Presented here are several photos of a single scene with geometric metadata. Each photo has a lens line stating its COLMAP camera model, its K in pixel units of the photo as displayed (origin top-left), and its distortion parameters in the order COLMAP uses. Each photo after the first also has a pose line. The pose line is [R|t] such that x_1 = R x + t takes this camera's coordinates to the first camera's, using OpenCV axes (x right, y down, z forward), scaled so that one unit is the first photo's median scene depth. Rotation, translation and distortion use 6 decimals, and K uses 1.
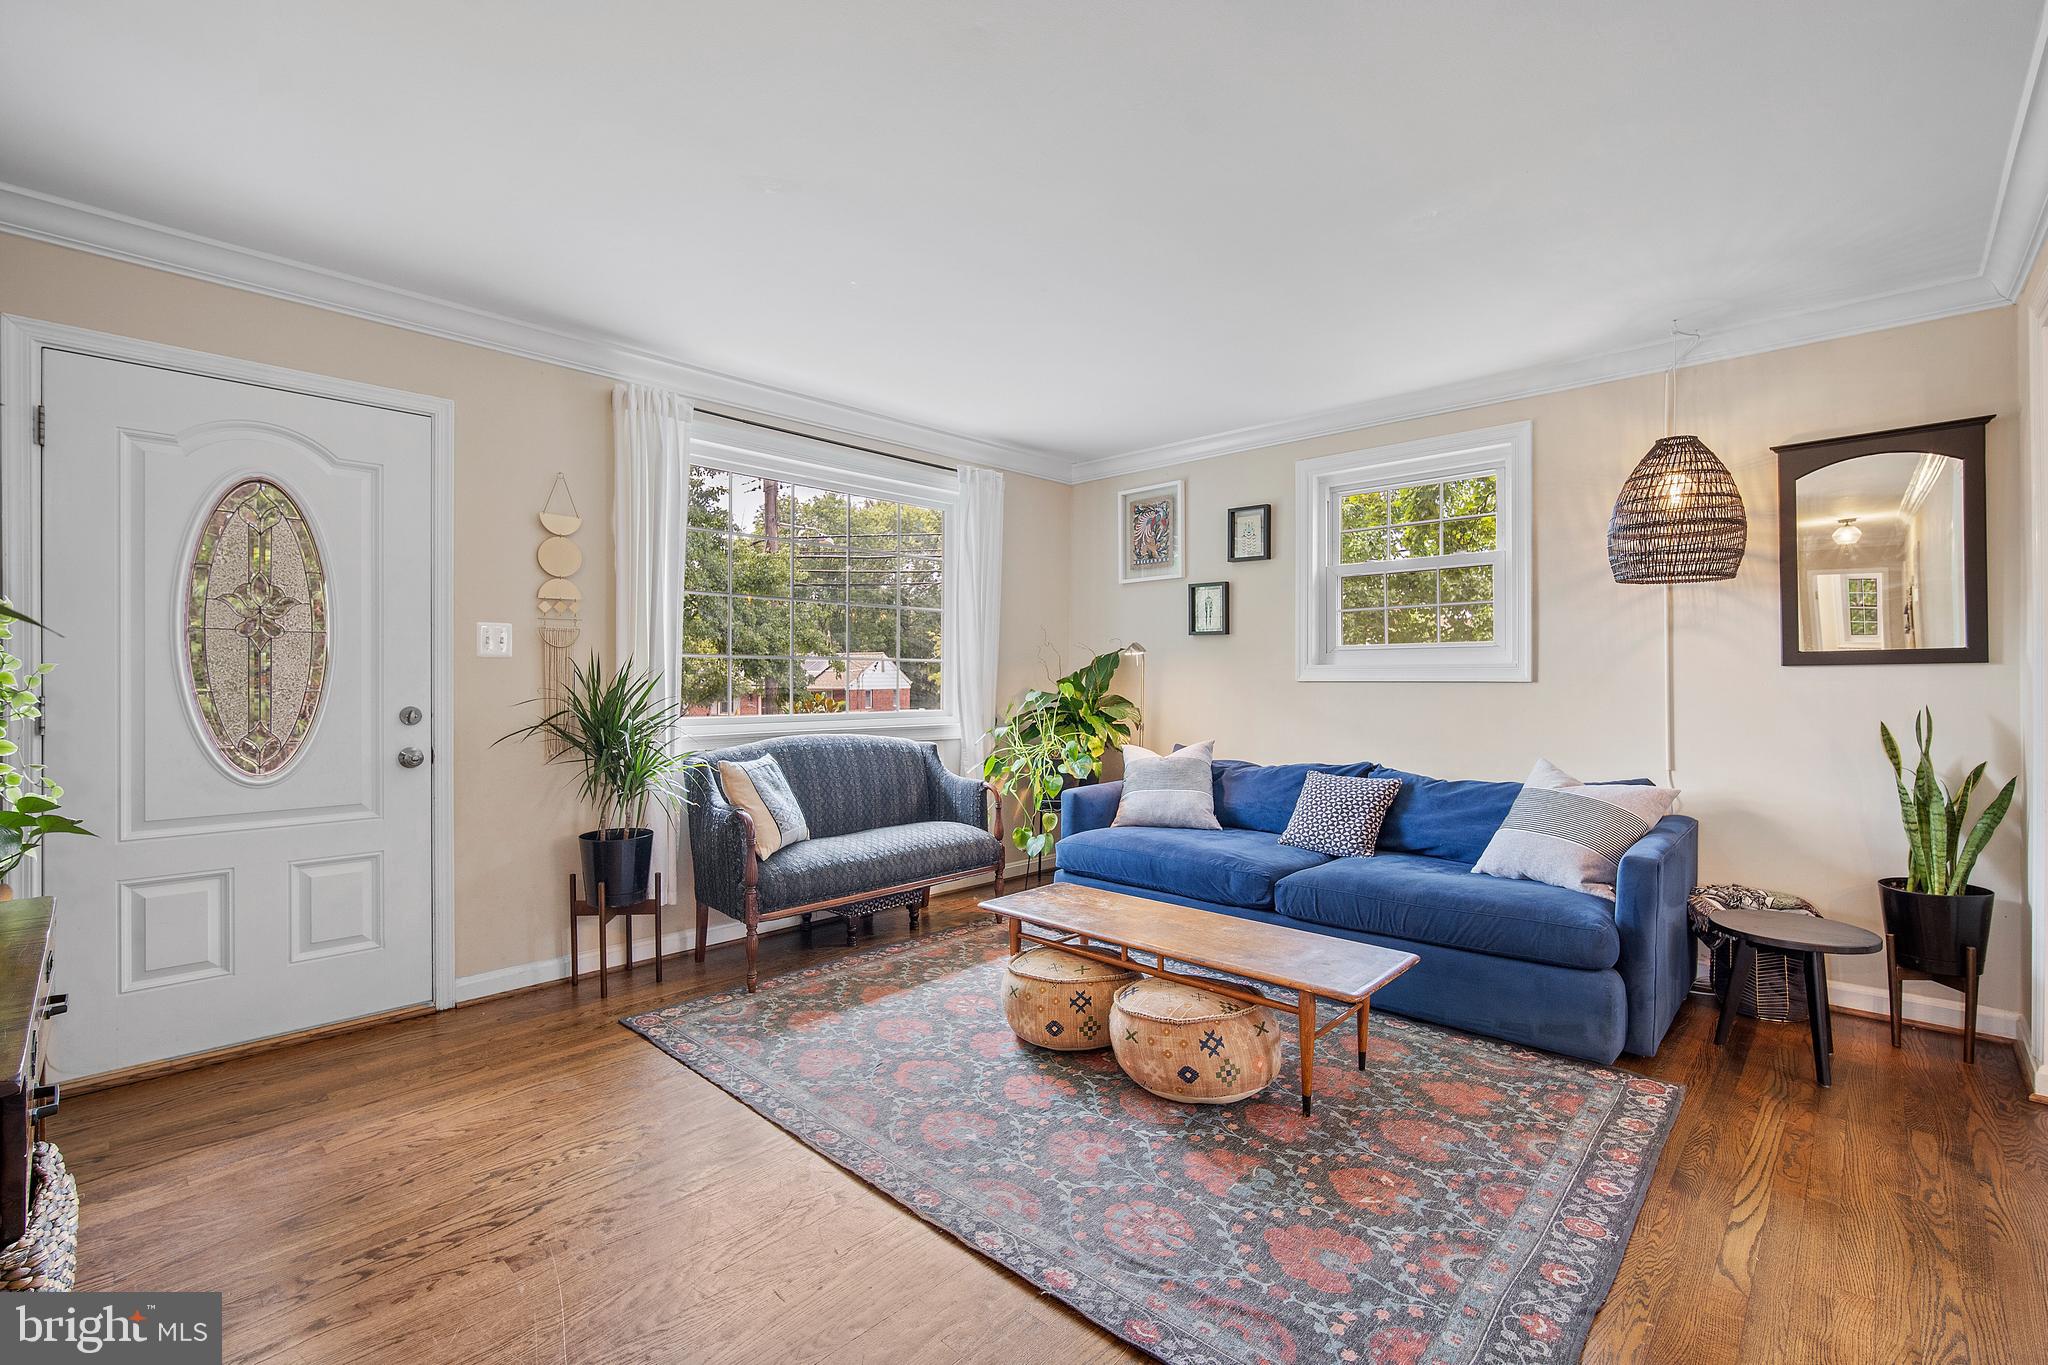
lens RADIAL K [[900.8, 0, 1025.4], [0, 900.8, 678.1], [0, 0, 1]] dist [-0.008524, 0.000249]
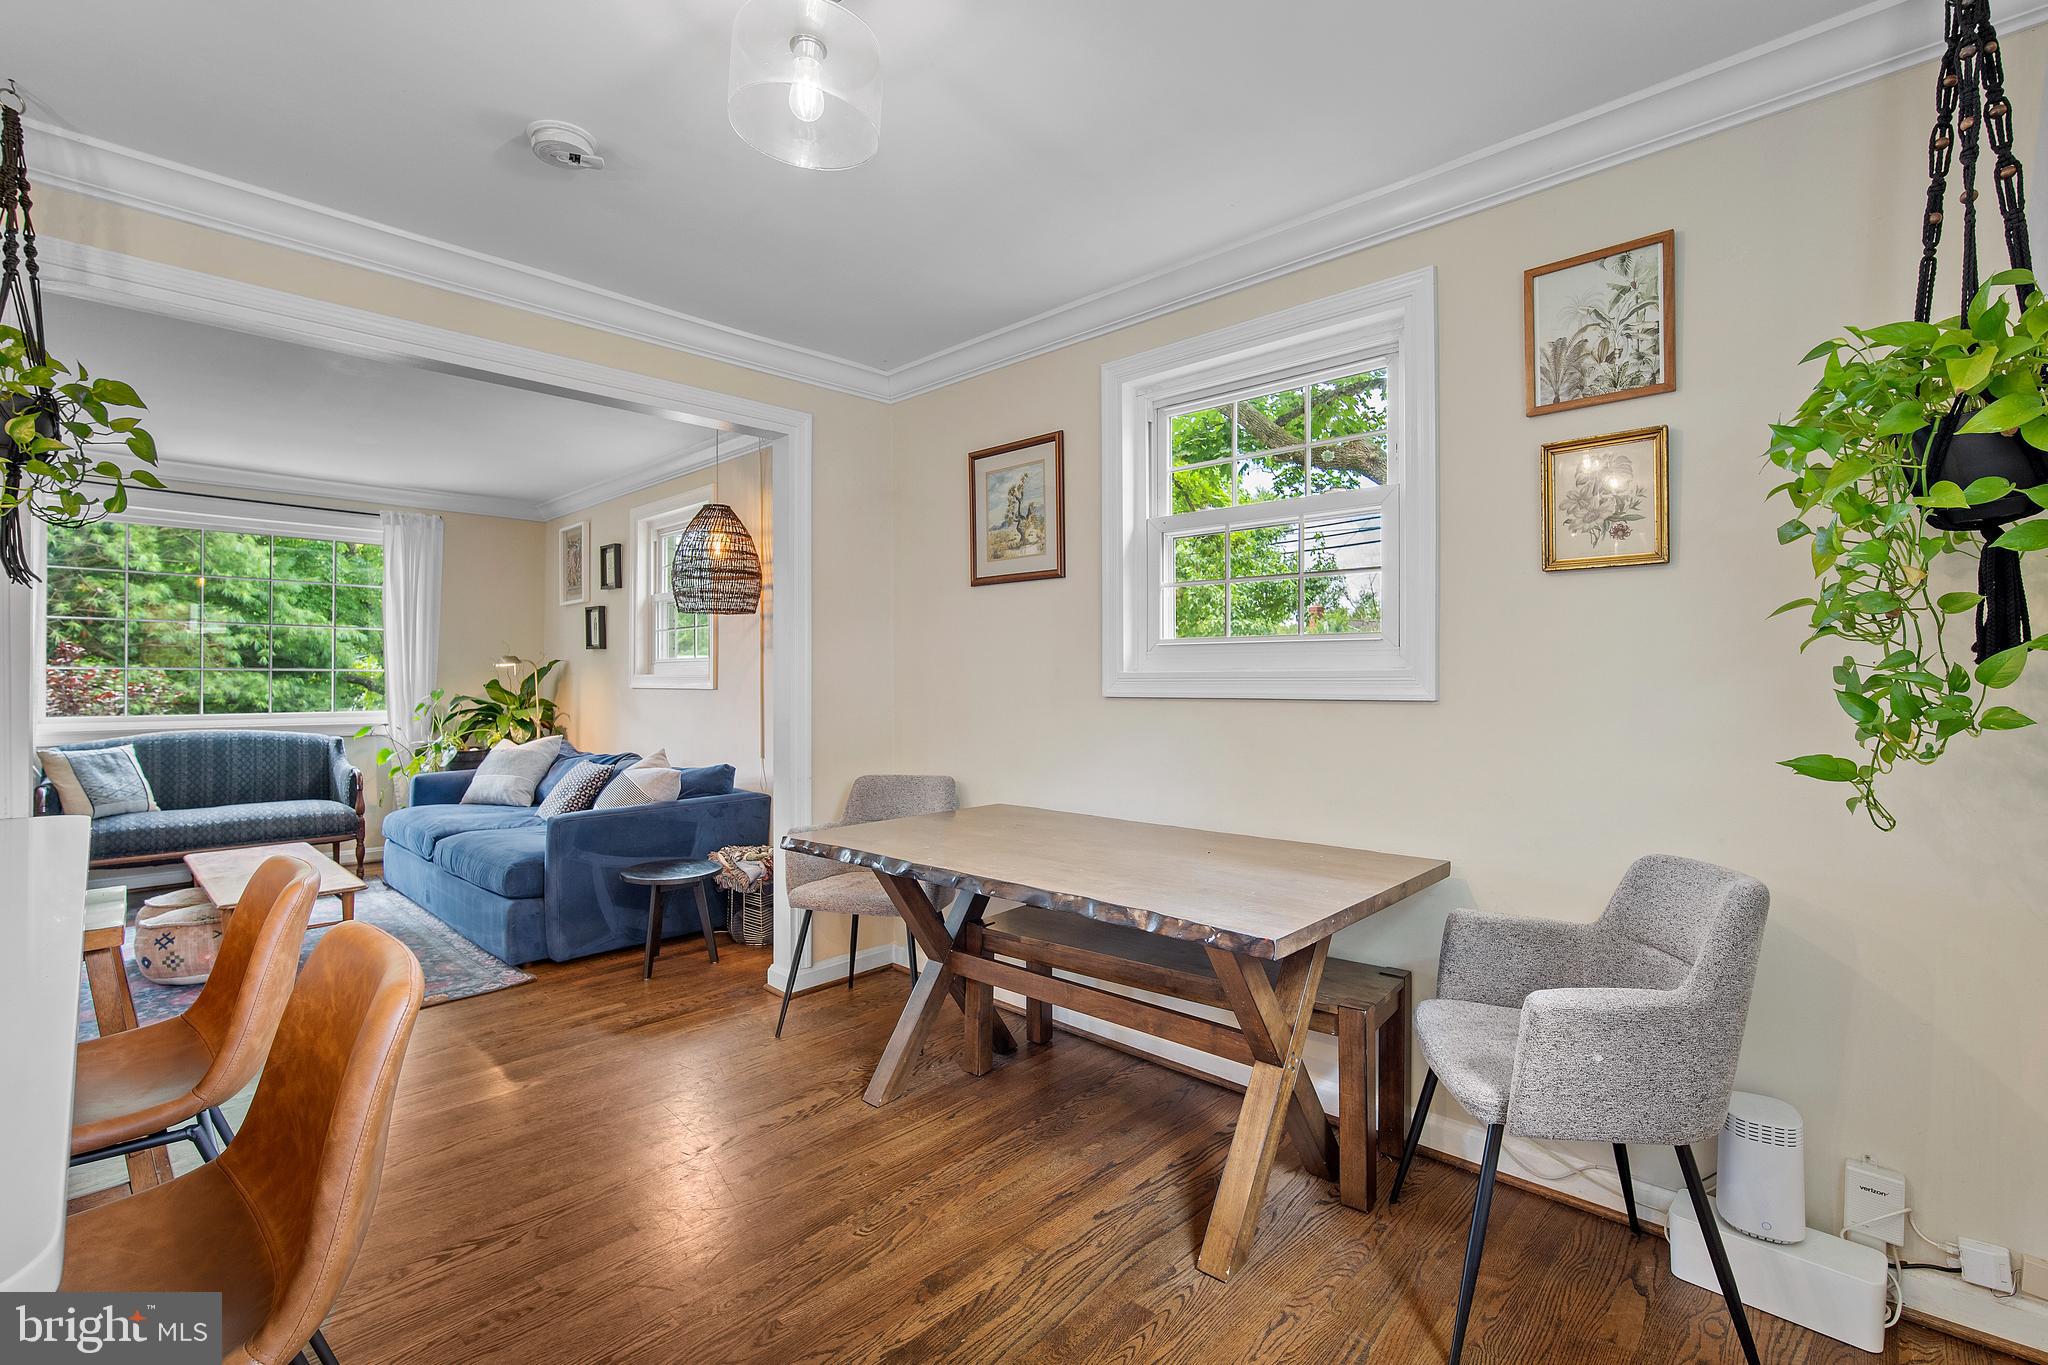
lens RADIAL K [[911.0, 0, 1031.6], [0, 911.0, 681.2], [0, 0, 1]] dist [-0.009873, 0.000191]
pose [[0.999999, 0.001124, 0.001316, 1.183875], [-0.001127, 0.999997, 0.002055, -0.012766], [-0.001314, -0.002056, 0.999997, -0.336362]]
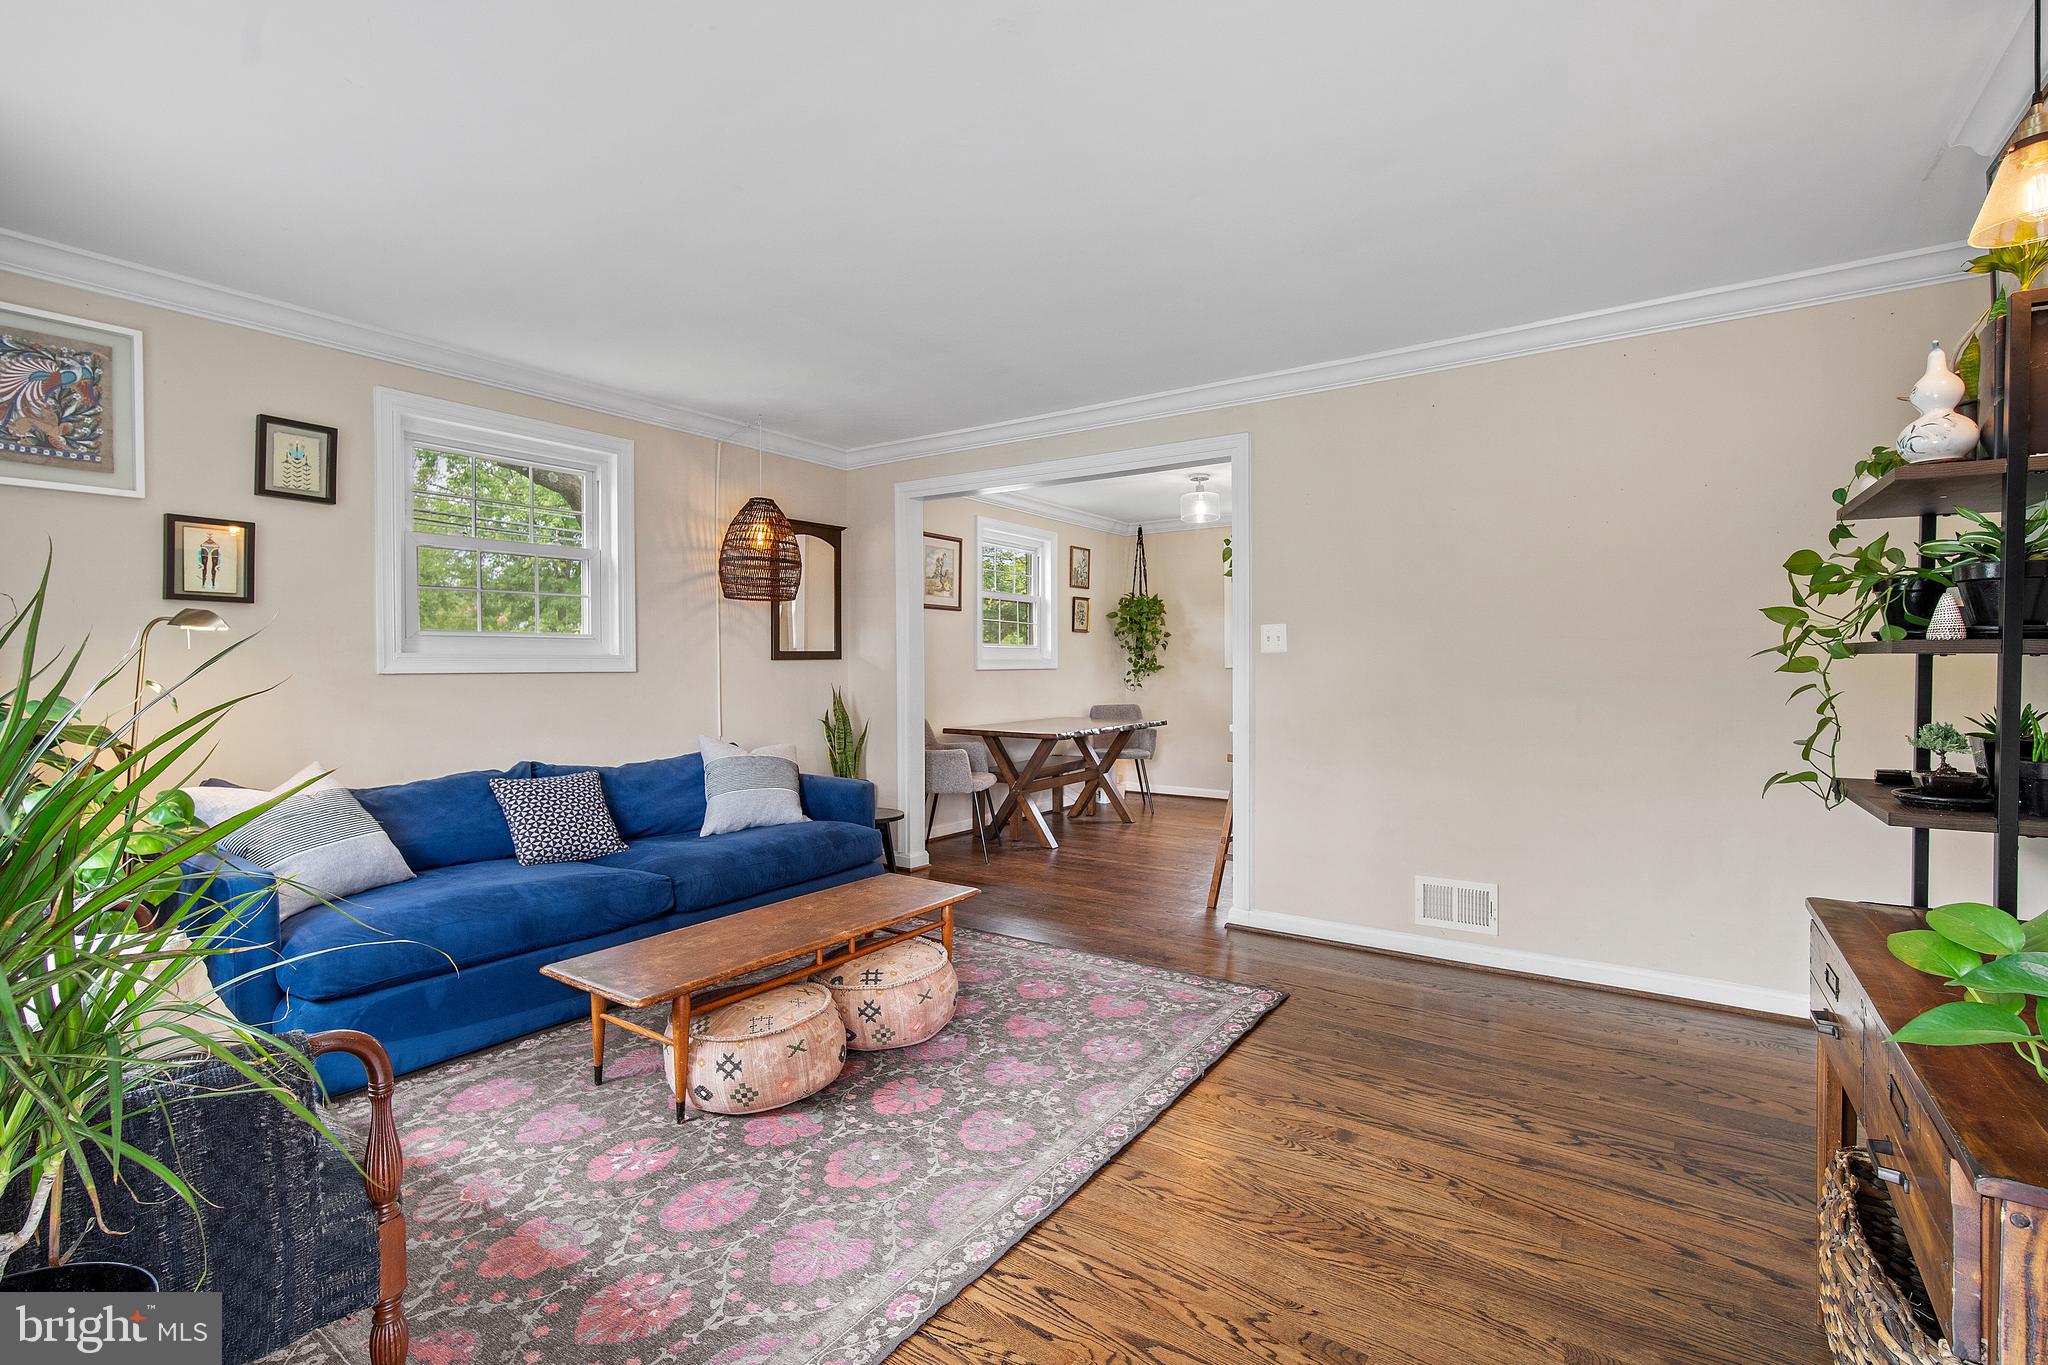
lens RADIAL K [[911.0, 0, 1031.6], [0, 911.0, 681.2], [0, 0, 1]] dist [-0.009873, 0.000191]
pose [[-0.155790, -0.015353, 0.987671, -0.759386], [0.002920, 0.999868, 0.016003, -0.001738], [-0.987786, 0.005378, -0.155725, 0.802103]]
